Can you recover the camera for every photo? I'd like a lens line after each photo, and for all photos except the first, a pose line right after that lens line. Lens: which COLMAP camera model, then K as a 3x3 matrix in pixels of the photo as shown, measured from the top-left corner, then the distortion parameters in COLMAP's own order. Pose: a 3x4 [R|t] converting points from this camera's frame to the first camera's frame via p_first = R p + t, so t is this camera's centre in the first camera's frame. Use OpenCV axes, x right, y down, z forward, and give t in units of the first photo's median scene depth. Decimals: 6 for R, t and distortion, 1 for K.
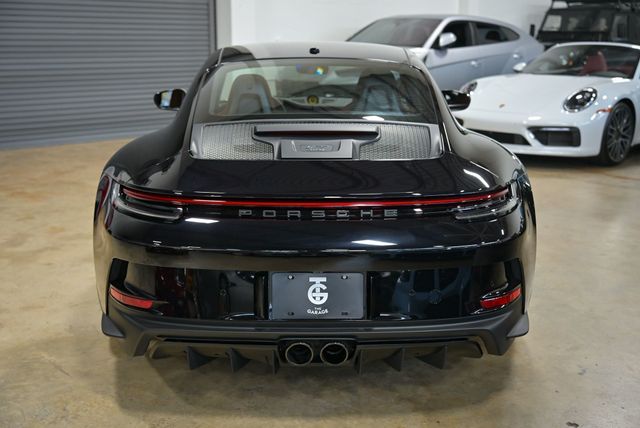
lens RADIAL K [[773.8, 0, 320.0], [0, 773.8, 214.0], [0, 0, 1]] dist [0.002420, -0.000978]
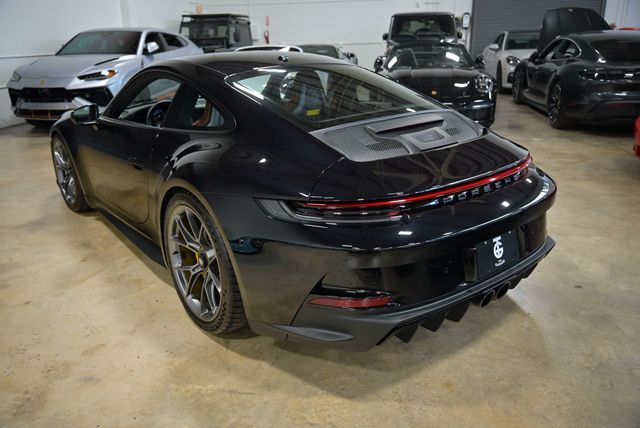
lens RADIAL K [[516.0, 0, 320.0], [0, 516.0, 214.0], [0, 0, 1]] dist [-0.003515, -0.001160]
pose [[0.786976, -0.226953, 0.573725, -0.608143], [0.170304, 0.973667, 0.151556, -0.115286], [-0.593013, -0.021563, 0.804904, 0.413929]]
